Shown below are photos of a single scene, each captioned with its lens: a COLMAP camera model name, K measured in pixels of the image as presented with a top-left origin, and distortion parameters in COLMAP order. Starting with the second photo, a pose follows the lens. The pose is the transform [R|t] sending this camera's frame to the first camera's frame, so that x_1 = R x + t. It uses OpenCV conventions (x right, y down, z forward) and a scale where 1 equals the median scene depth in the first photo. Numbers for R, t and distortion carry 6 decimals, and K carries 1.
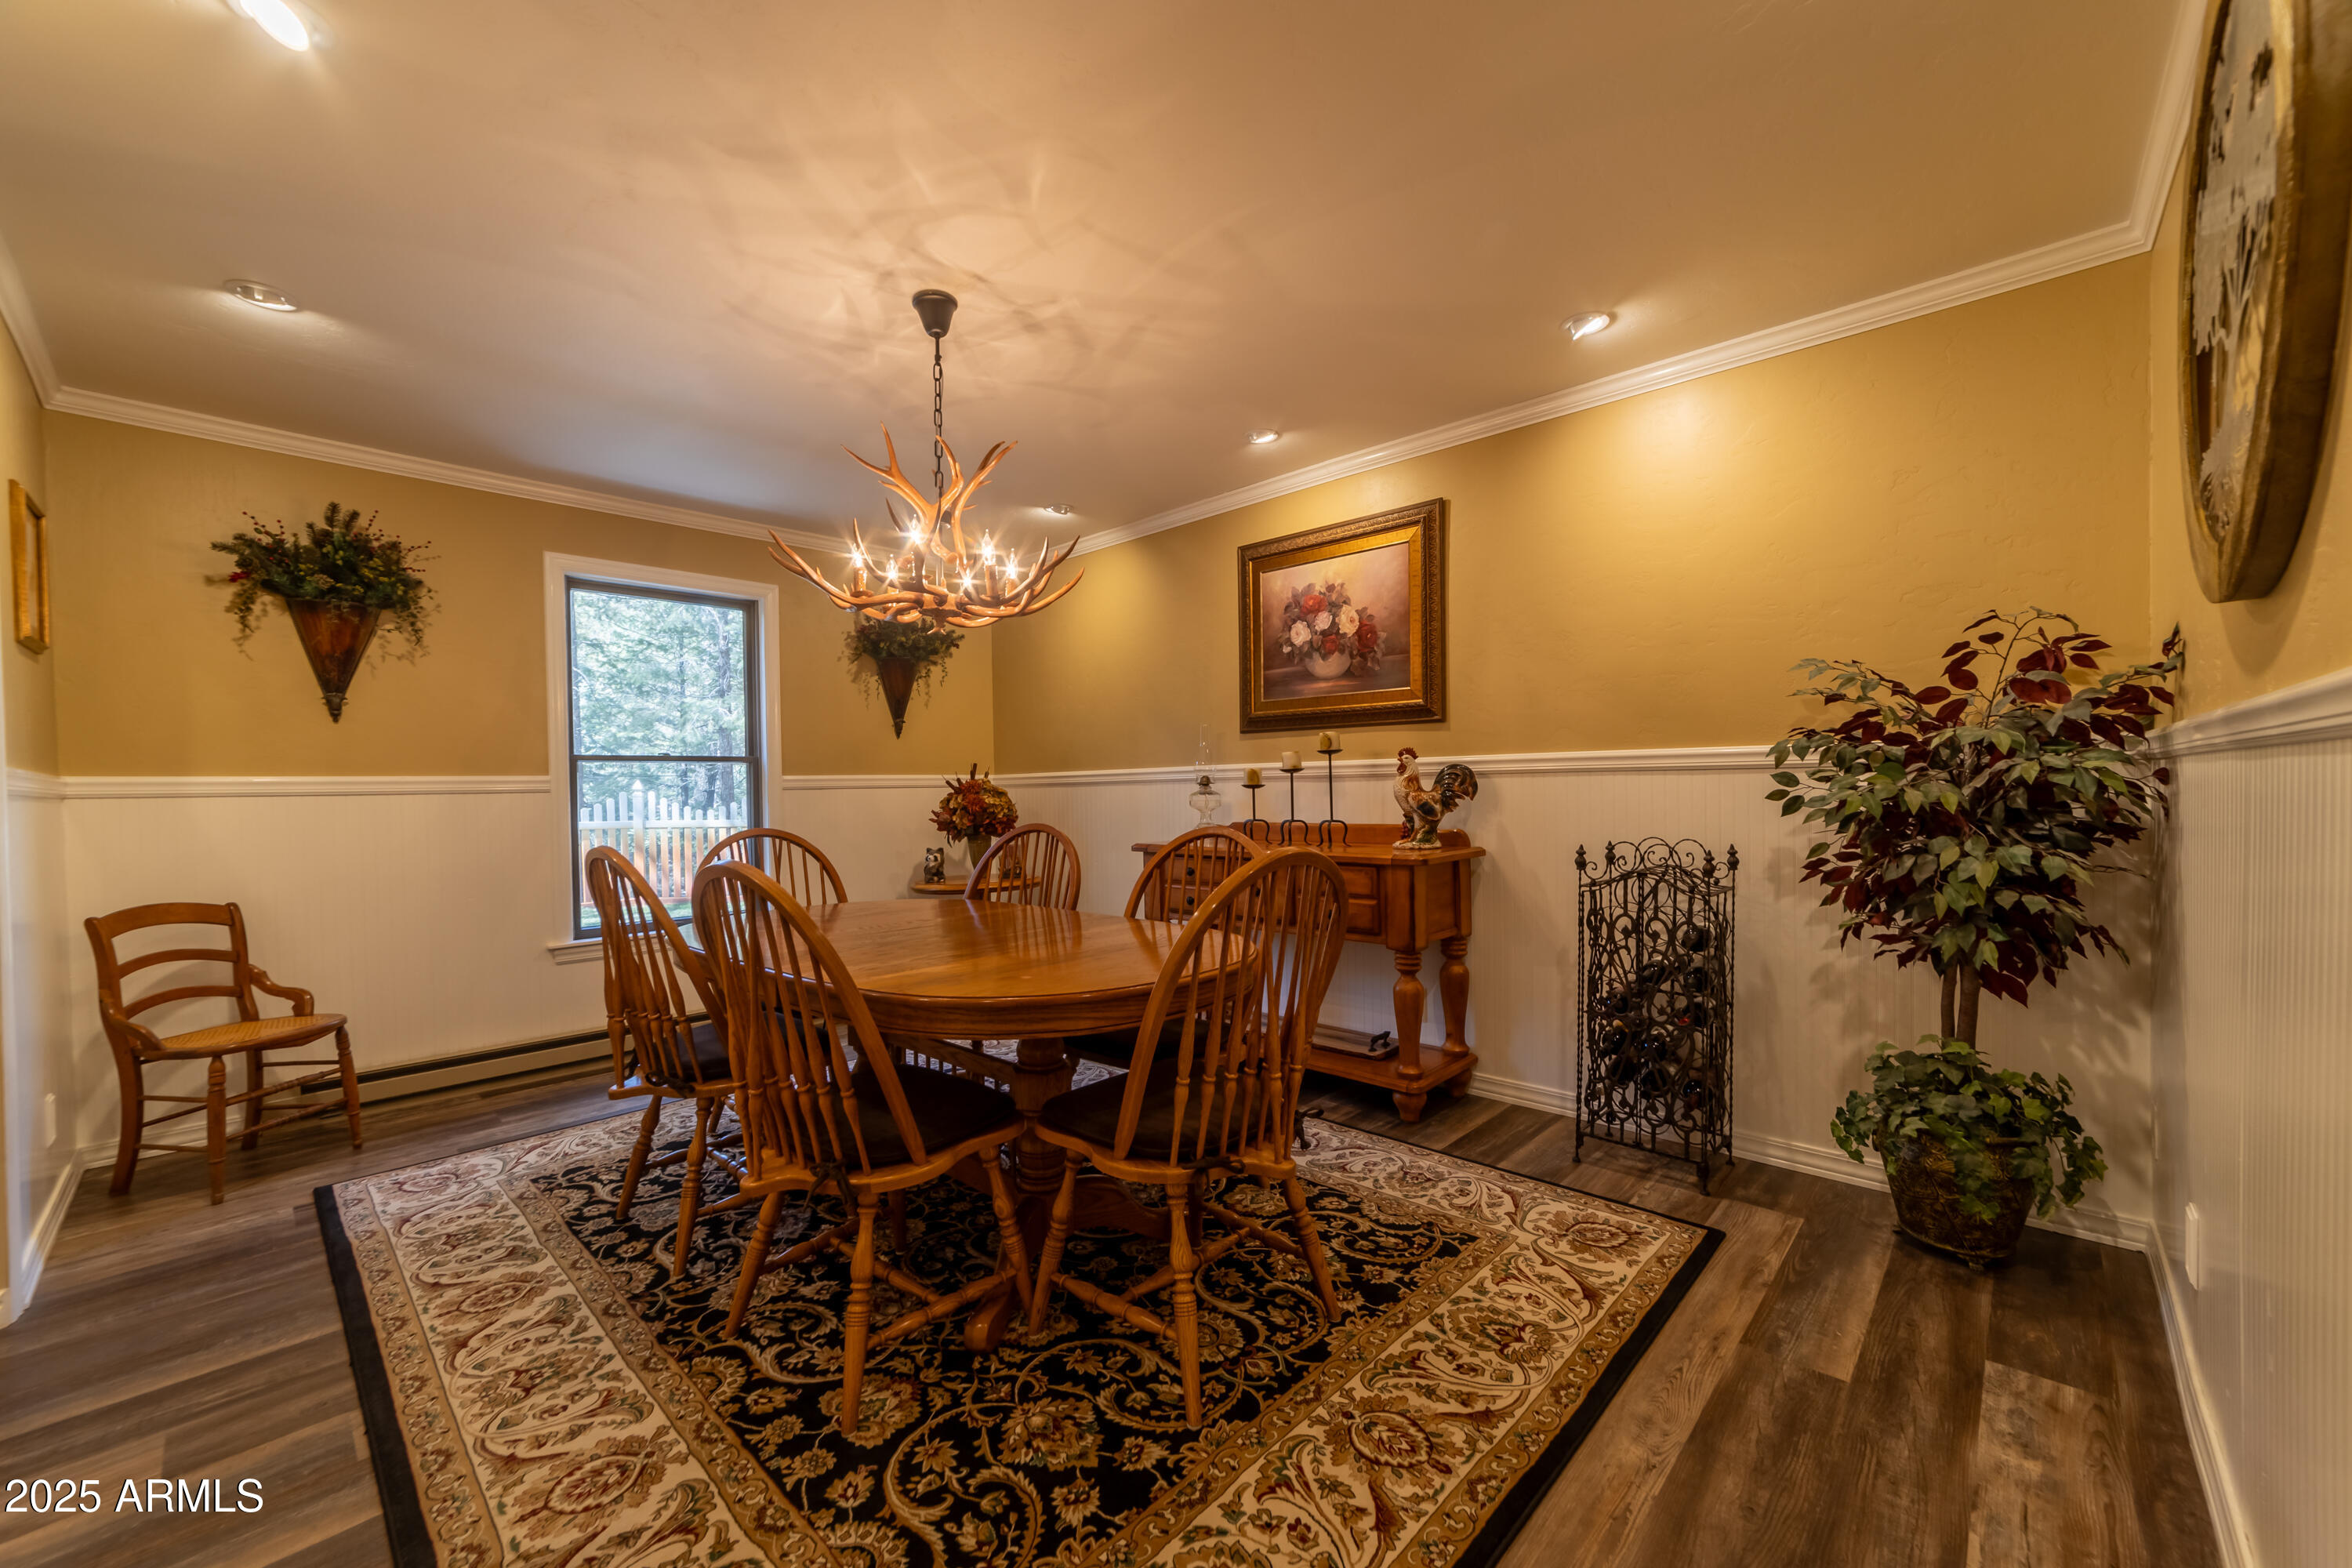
lens RADIAL K [[907.9, 0, 1171.6], [0, 907.9, 794.2], [0, 0, 1]] dist [-0.001338, -0.000032]
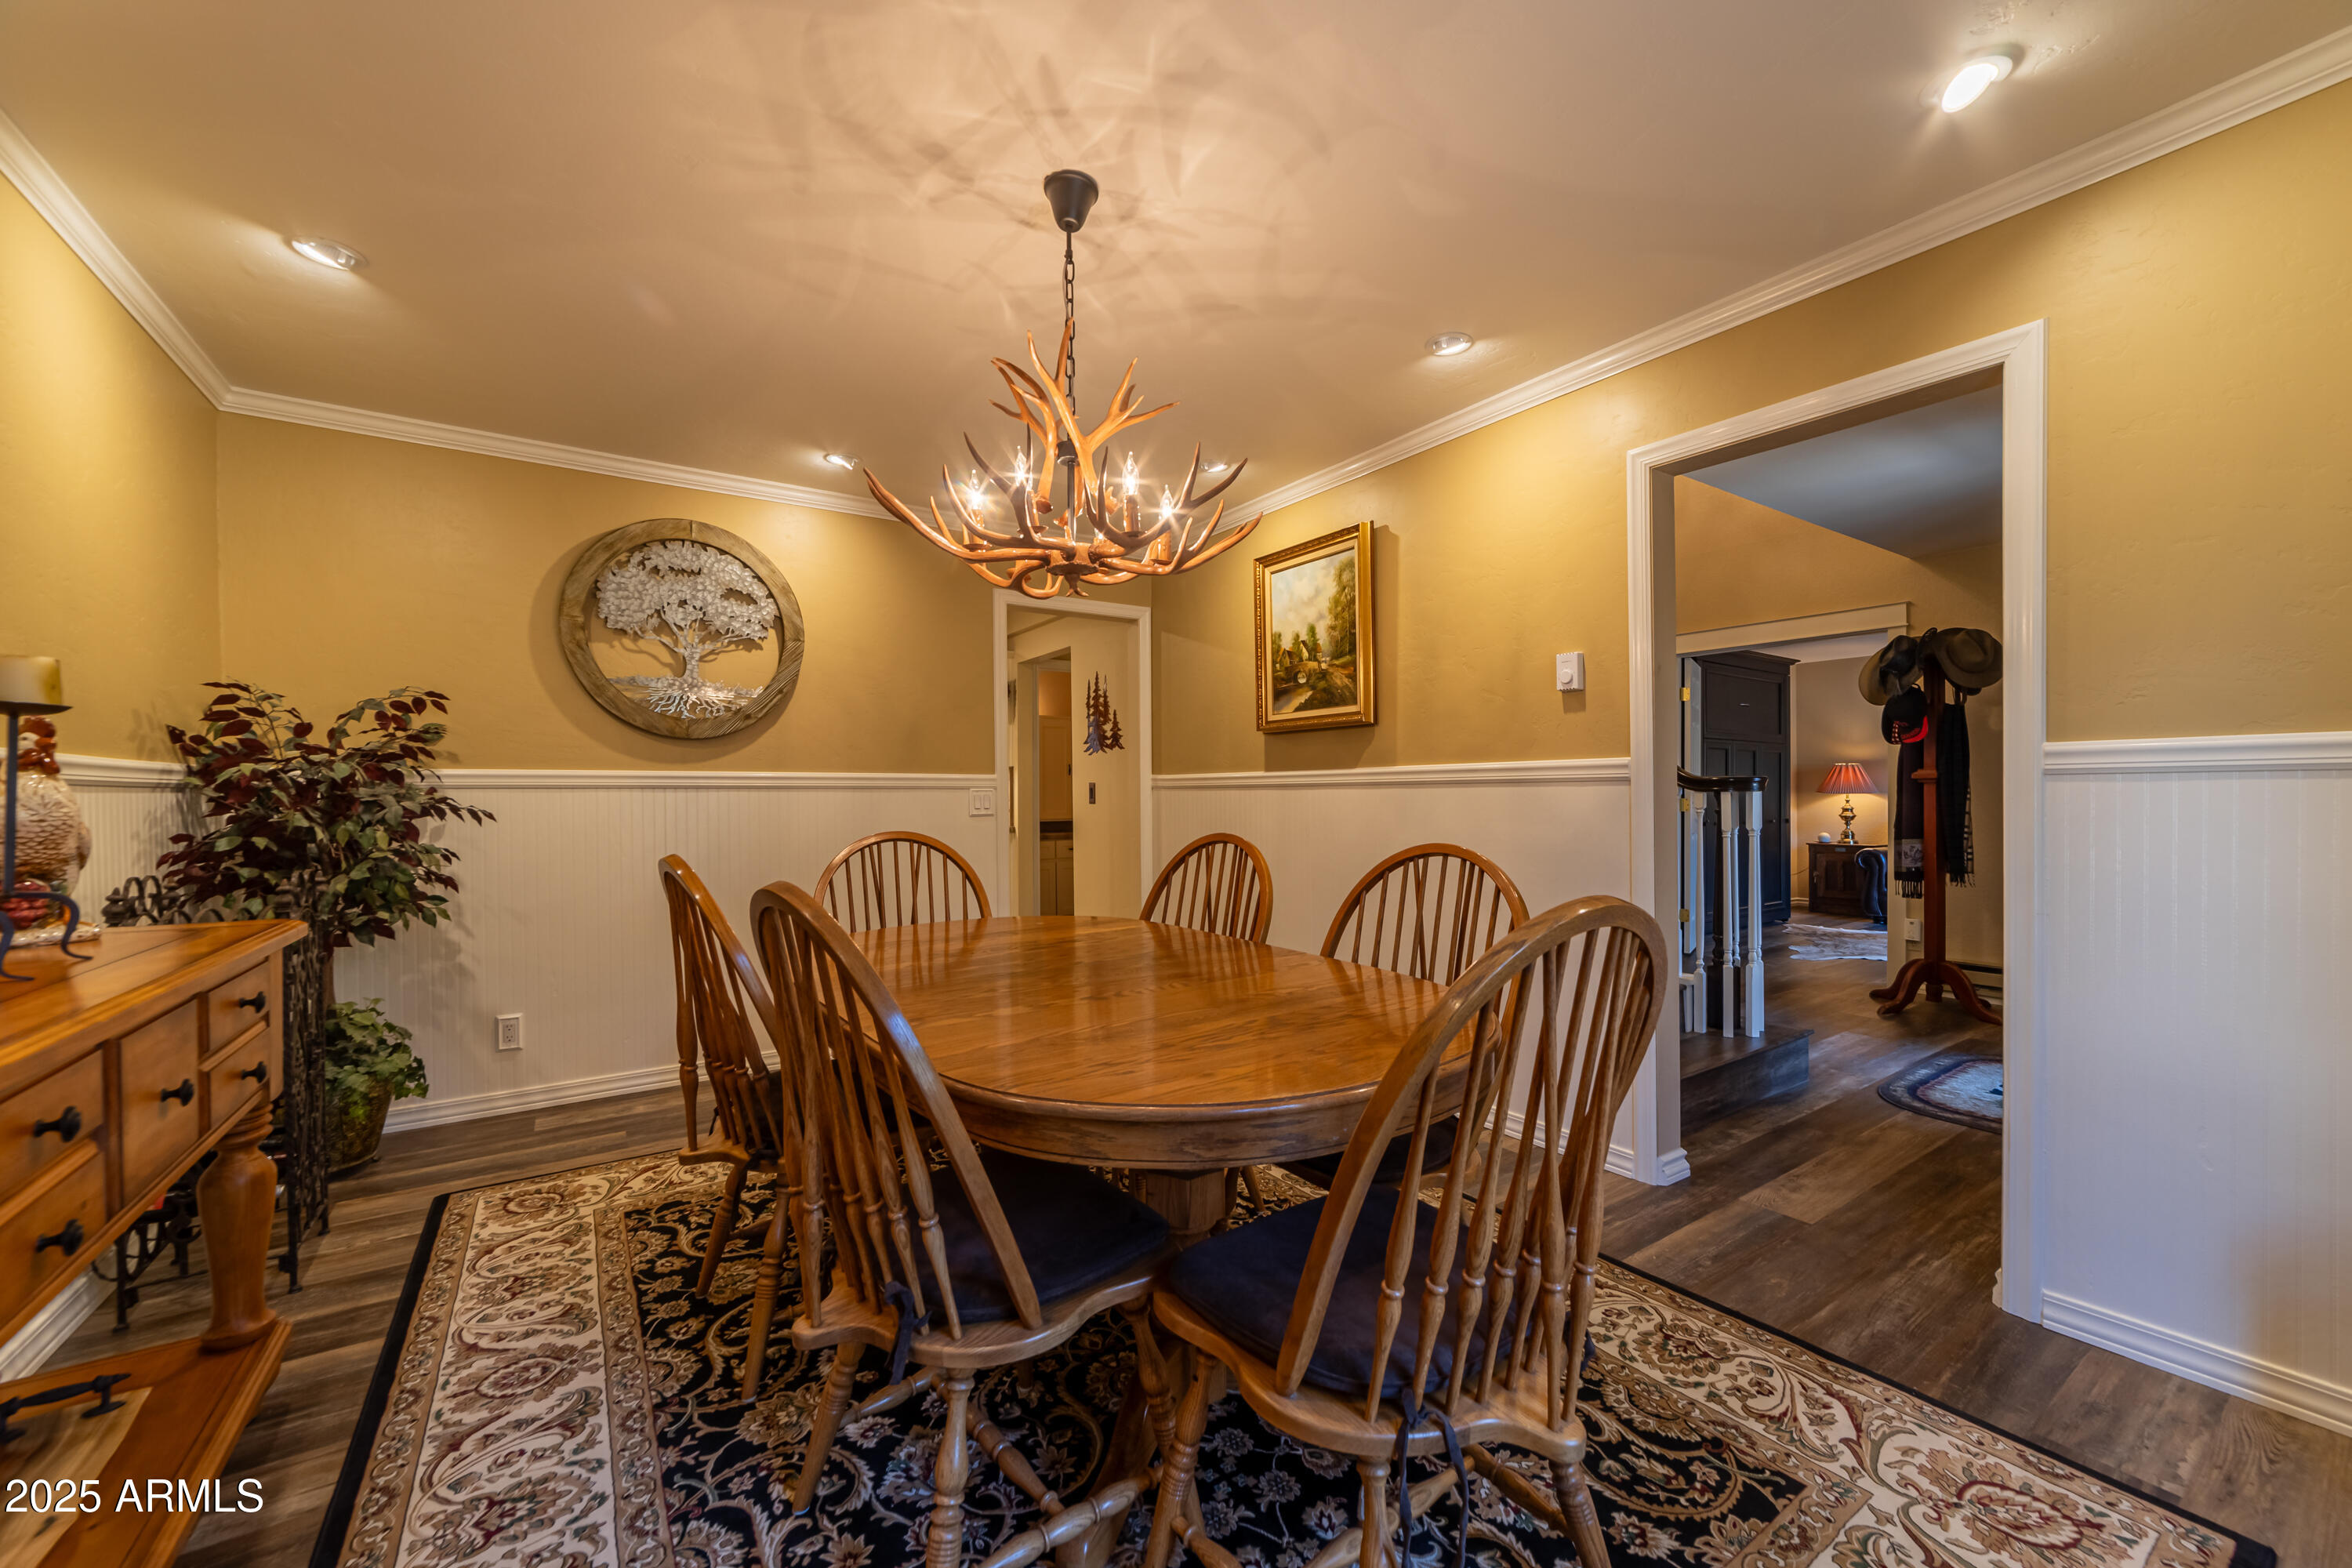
lens RADIAL K [[907.9, 0, 1176.3], [0, 907.9, 795.6], [0, 0, 1]] dist [-0.001338, -0.000032]
pose [[-0.976559, 0.022739, 0.214045, -0.509416], [0.024562, 0.999681, 0.005863, -0.002861], [-0.213843, 0.010983, -0.976806, 1.762908]]
